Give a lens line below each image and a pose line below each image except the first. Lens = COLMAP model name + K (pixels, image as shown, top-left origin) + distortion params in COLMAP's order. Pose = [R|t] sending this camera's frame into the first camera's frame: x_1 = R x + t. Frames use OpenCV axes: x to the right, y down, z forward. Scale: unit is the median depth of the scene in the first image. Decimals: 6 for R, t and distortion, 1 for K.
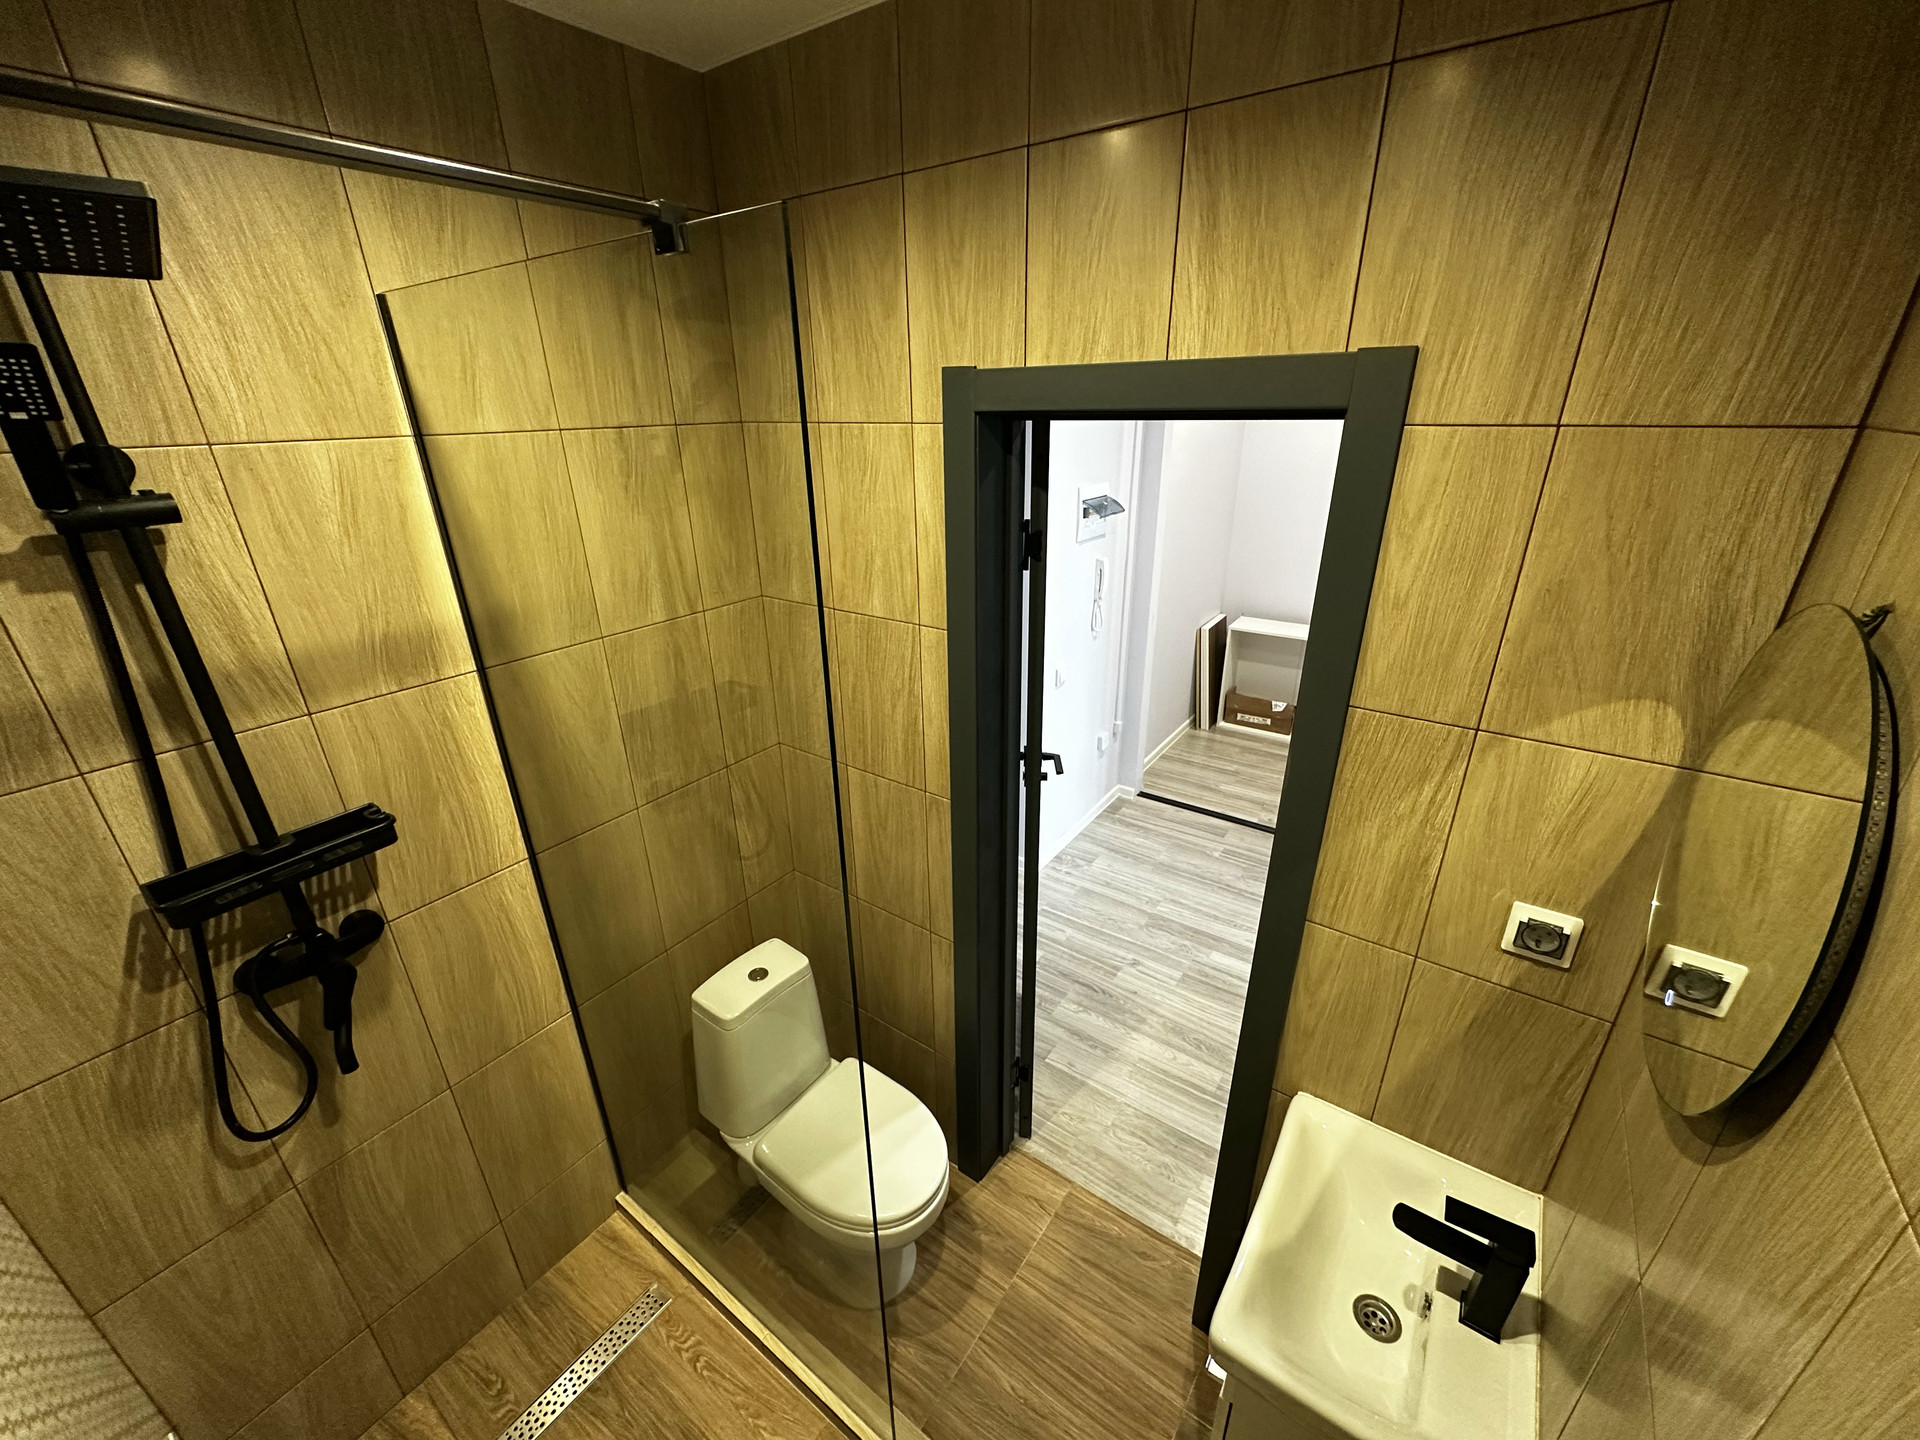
lens RADIAL K [[762.9, 0, 959.3], [0, 762.9, 723.4], [0, 0, 1]] dist [-0.001978, -0.000230]
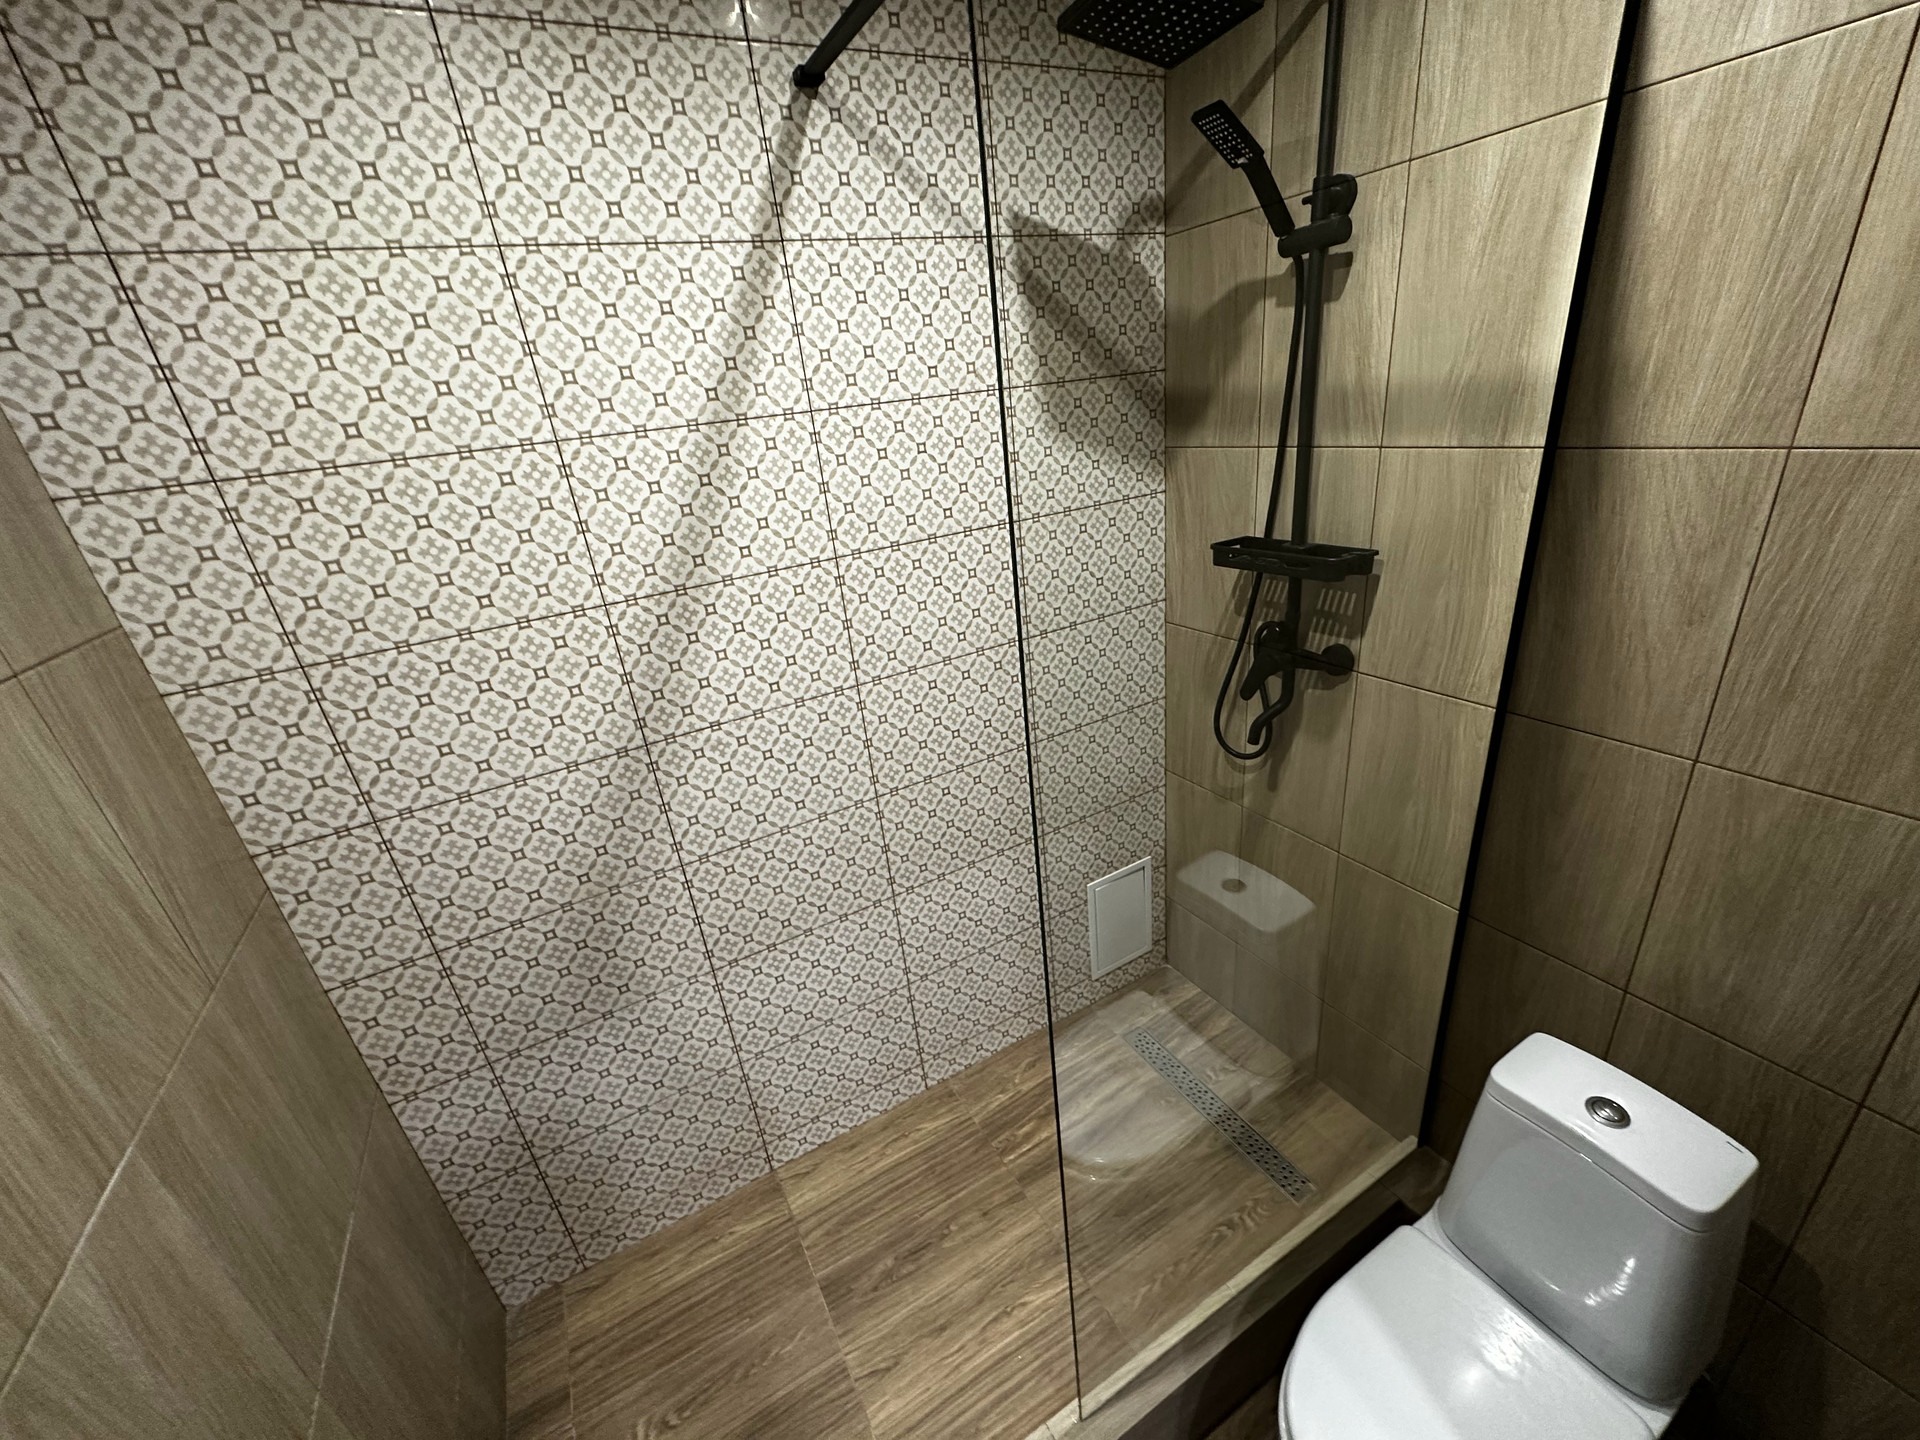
lens RADIAL K [[762.9, 0, 959.3], [0, 762.9, 723.4], [0, 0, 1]] dist [-0.001978, -0.000230]
pose [[-0.419922, 0.419903, -0.804579, 0.378539], [-0.243478, 0.801908, 0.545584, -0.129105], [0.874291, 0.425000, -0.234501, 0.830957]]
